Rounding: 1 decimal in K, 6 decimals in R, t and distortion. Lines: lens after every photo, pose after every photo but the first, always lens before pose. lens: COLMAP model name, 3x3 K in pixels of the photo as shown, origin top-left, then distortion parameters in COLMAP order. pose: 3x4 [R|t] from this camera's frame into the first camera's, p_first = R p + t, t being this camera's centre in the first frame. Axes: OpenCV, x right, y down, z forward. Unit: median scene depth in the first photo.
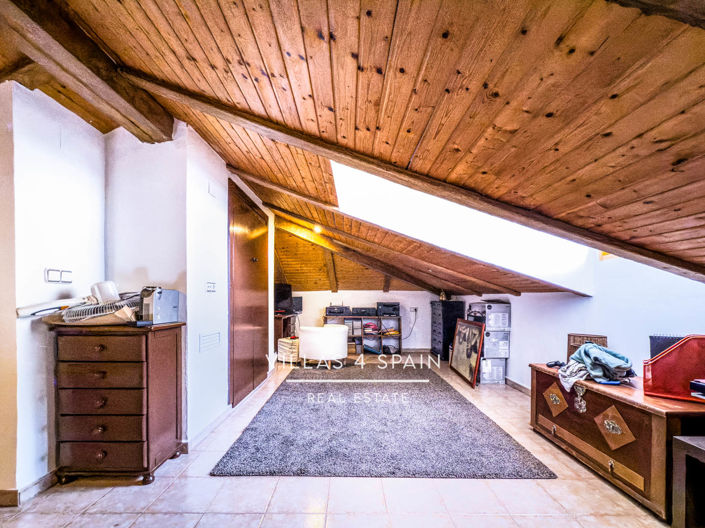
lens RADIAL K [[315.0, 0, 350.6], [0, 315.0, 305.5], [0, 0, 1]] dist [0.001551, 0.000225]
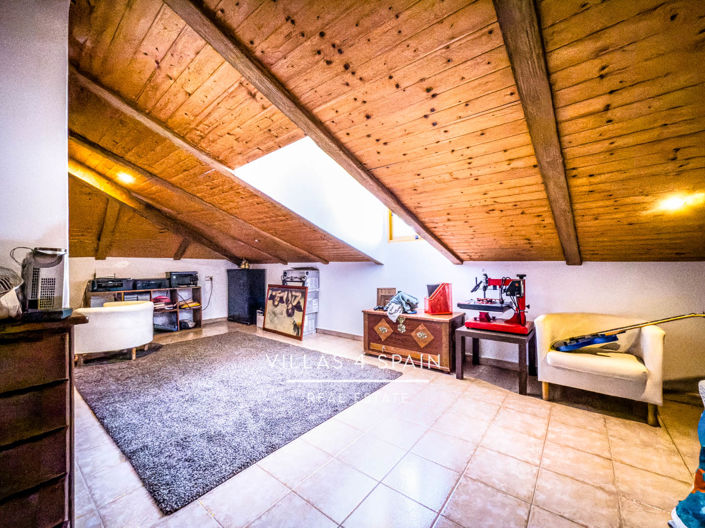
lens RADIAL K [[299.0, 0, 366.4], [0, 299.0, 266.0], [0, 0, 1]] dist [-0.000382, 0.000022]
pose [[0.585913, -0.006218, 0.810350, -0.389795], [0.026113, 0.999596, -0.011211, -0.004023], [-0.809953, 0.027729, 0.585839, 0.117610]]
